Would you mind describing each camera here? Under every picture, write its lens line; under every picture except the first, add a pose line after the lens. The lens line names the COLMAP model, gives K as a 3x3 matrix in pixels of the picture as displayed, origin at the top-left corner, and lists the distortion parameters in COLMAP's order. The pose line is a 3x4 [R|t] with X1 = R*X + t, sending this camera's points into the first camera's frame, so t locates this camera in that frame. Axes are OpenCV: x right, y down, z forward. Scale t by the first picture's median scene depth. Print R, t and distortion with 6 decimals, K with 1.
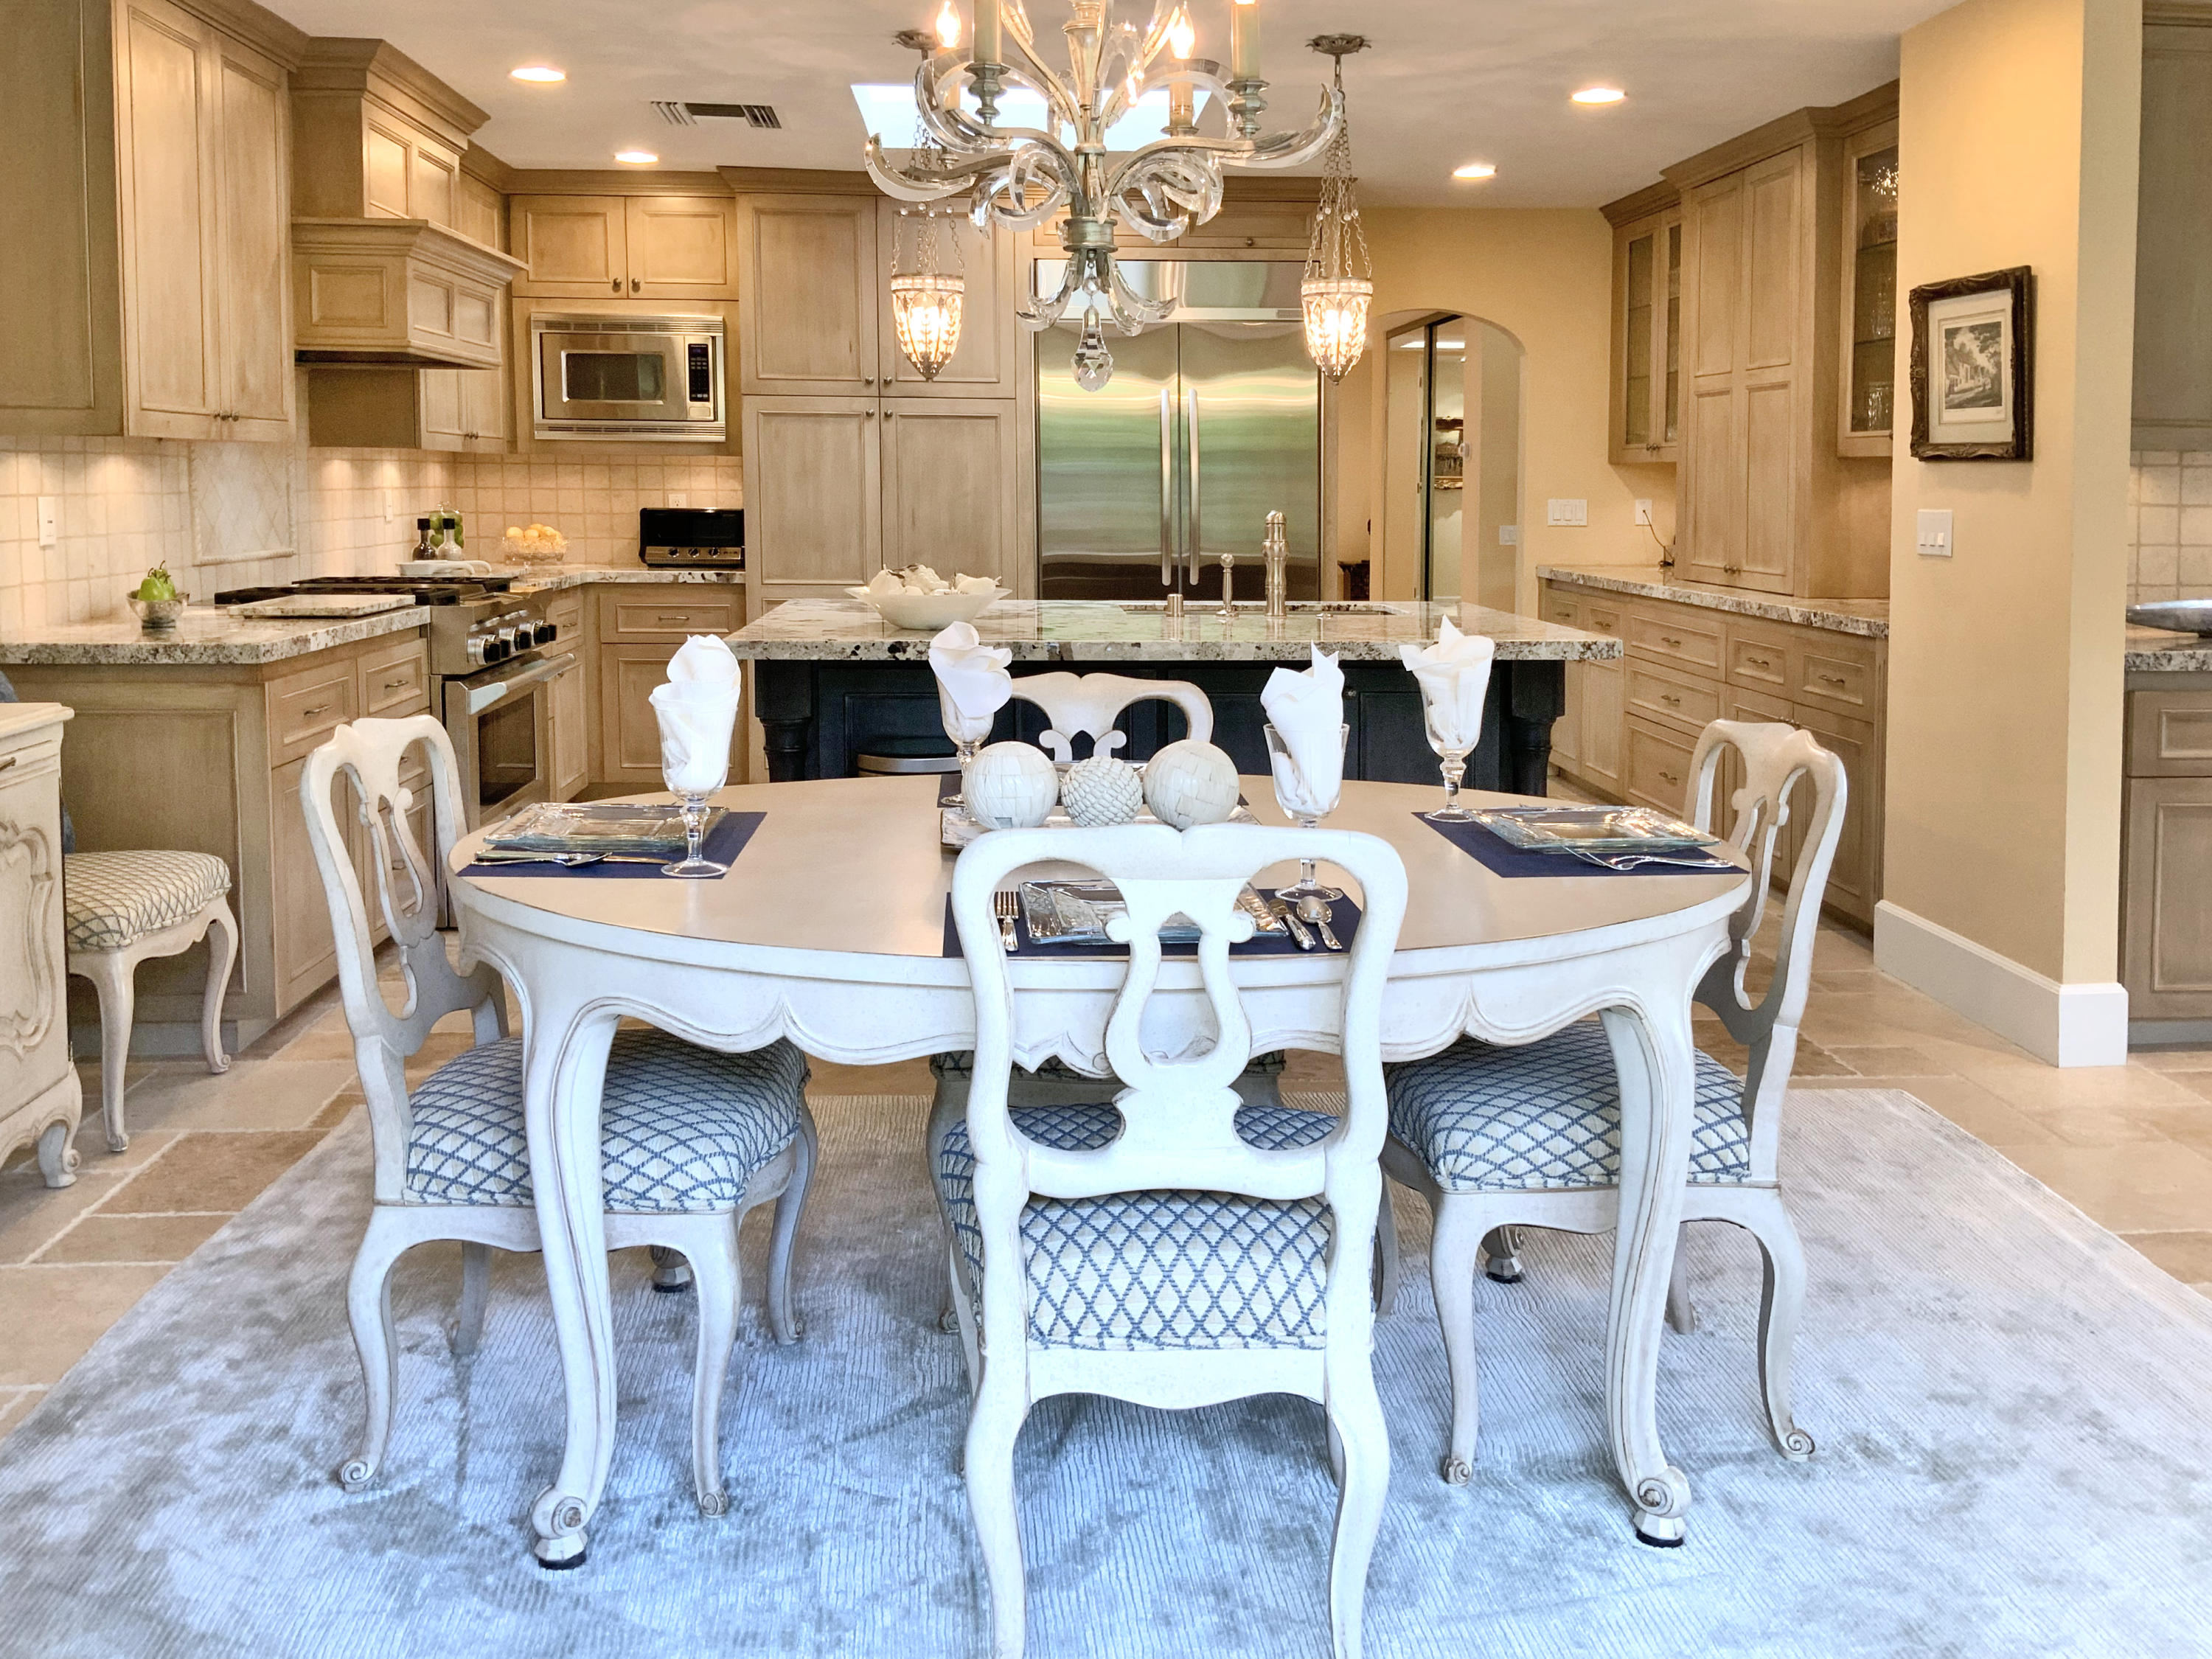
lens RADIAL K [[1852.0, 0, 1056.4], [0, 1852.0, 757.1], [0, 0, 1]] dist [0.087344, -0.226974]
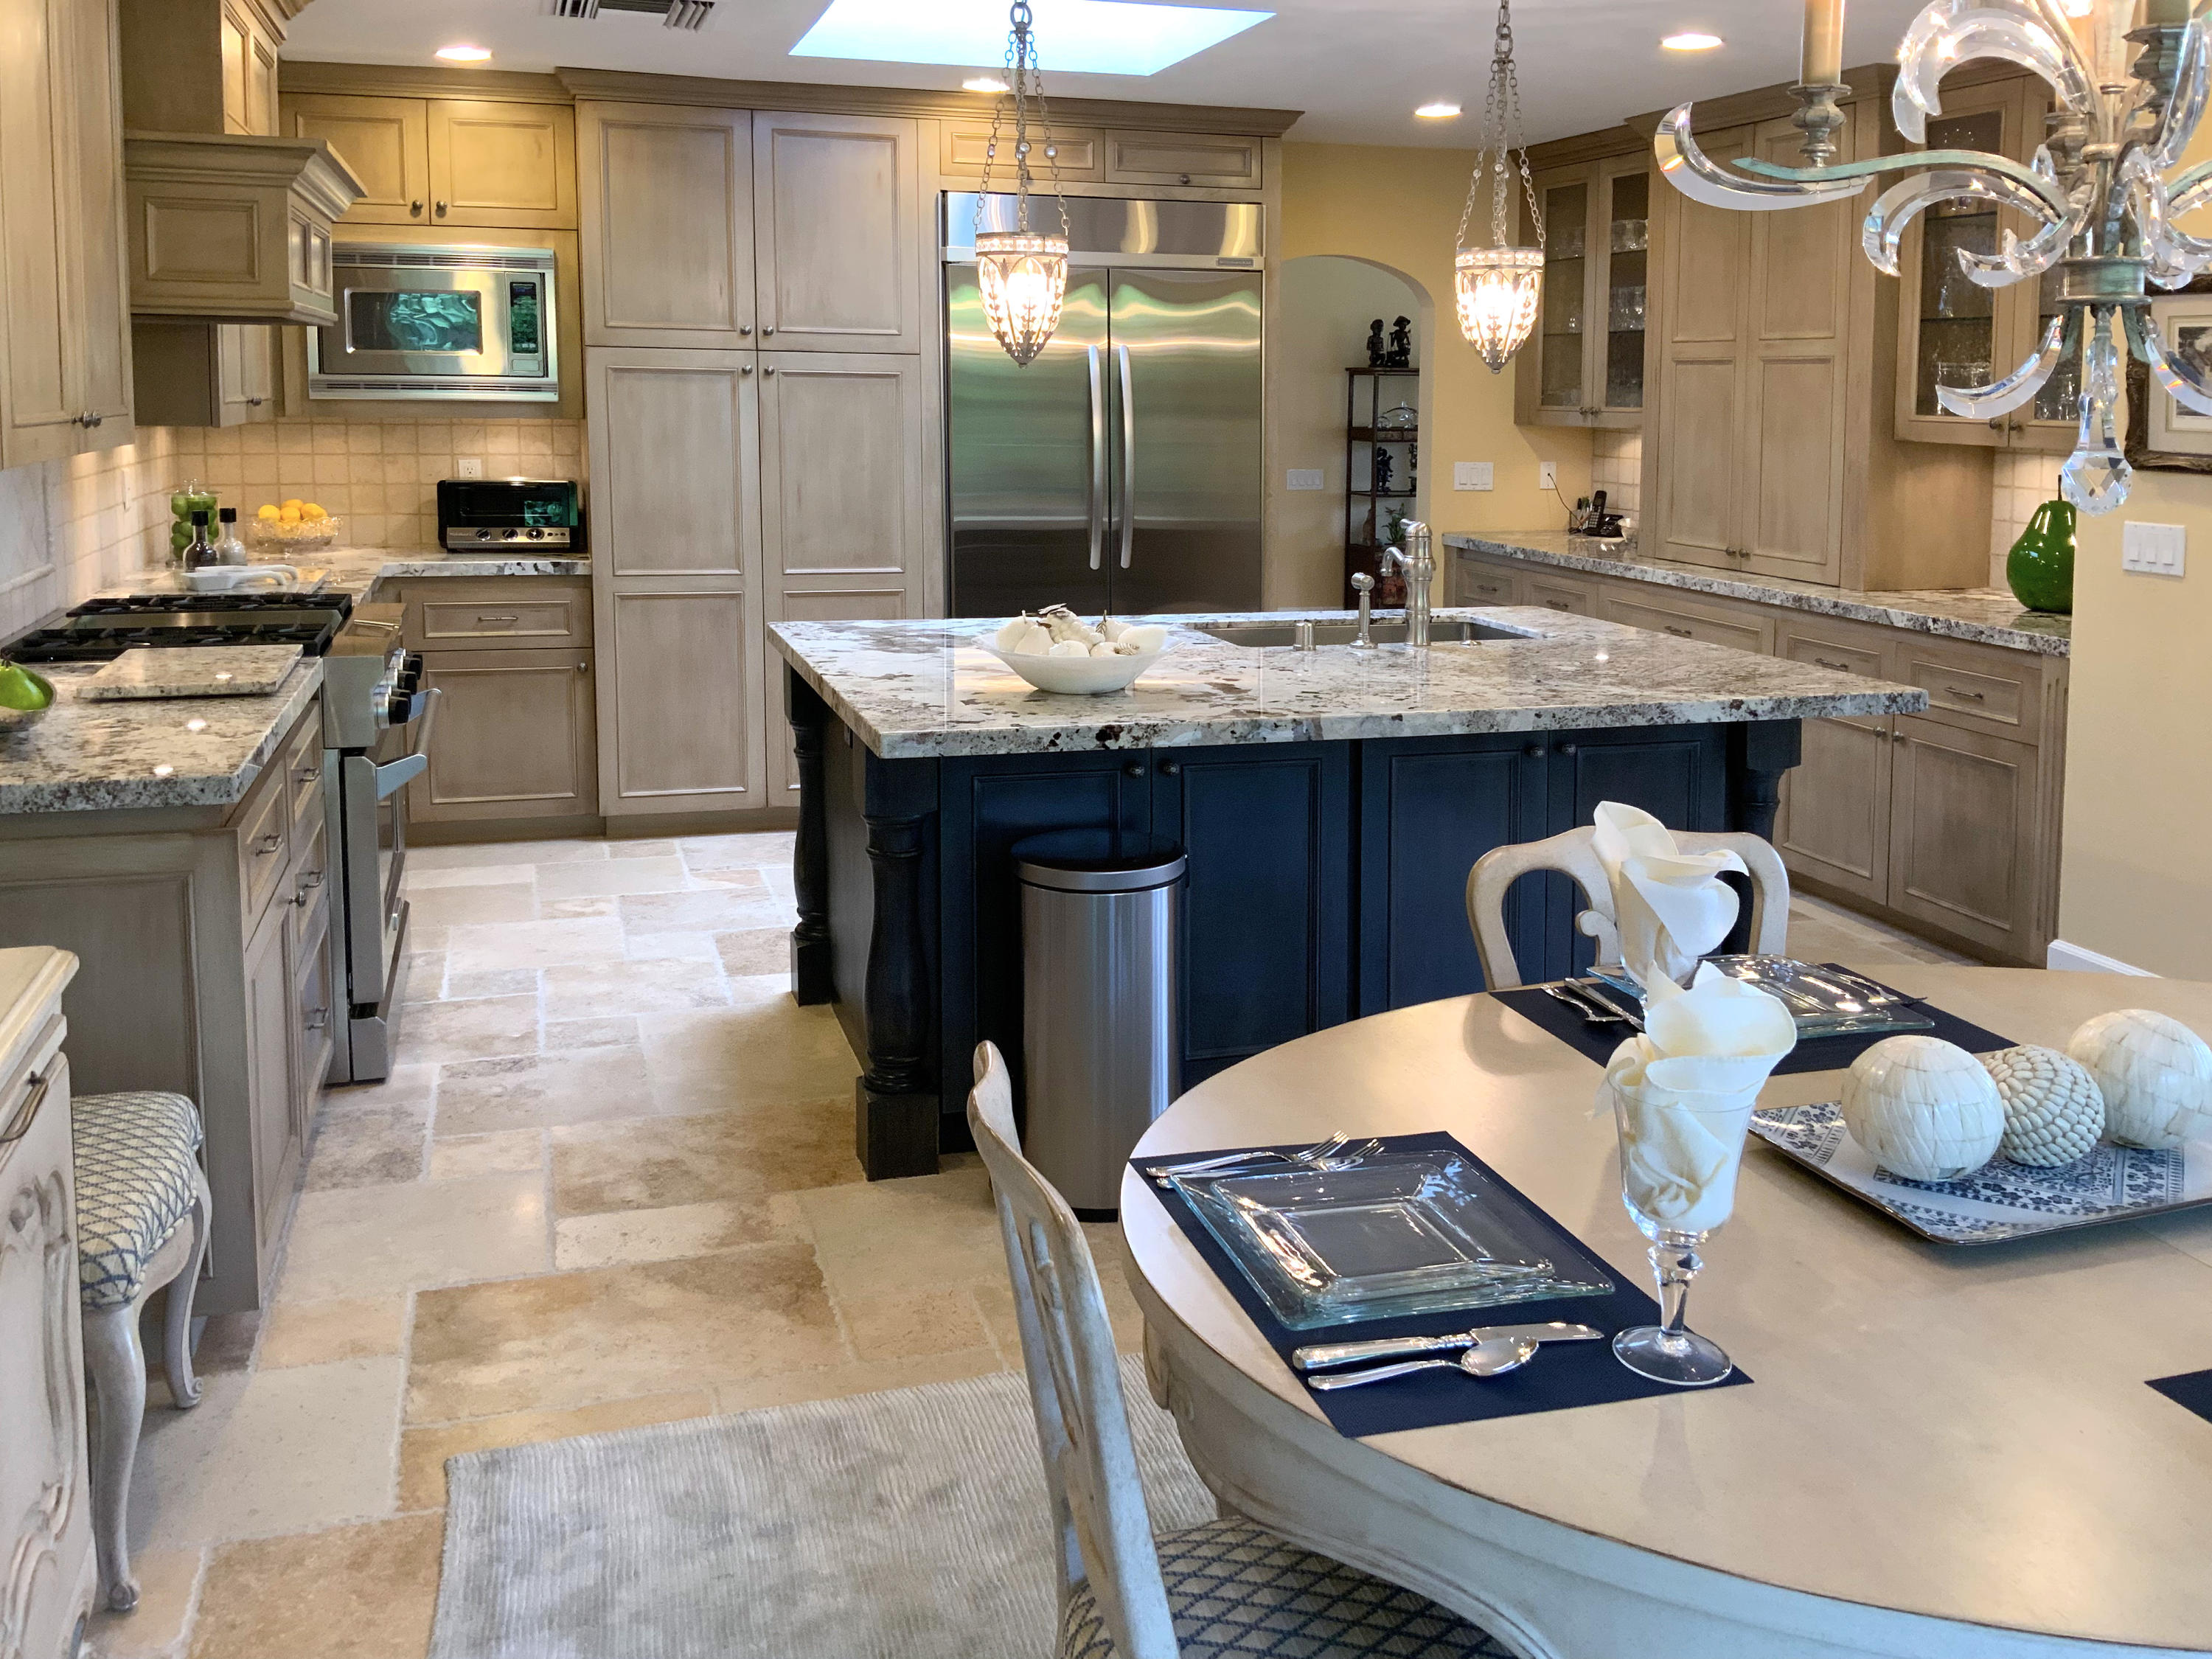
lens RADIAL K [[1880.5, 0, 1105.7], [0, 1880.5, 697.9], [0, 0, 1]] dist [0.047233, -0.157190]
pose [[0.971131, -0.034773, 0.235999, -0.216372], [0.031323, 0.999341, 0.018351, -0.070719], [-0.236482, -0.010429, 0.971580, 0.203049]]
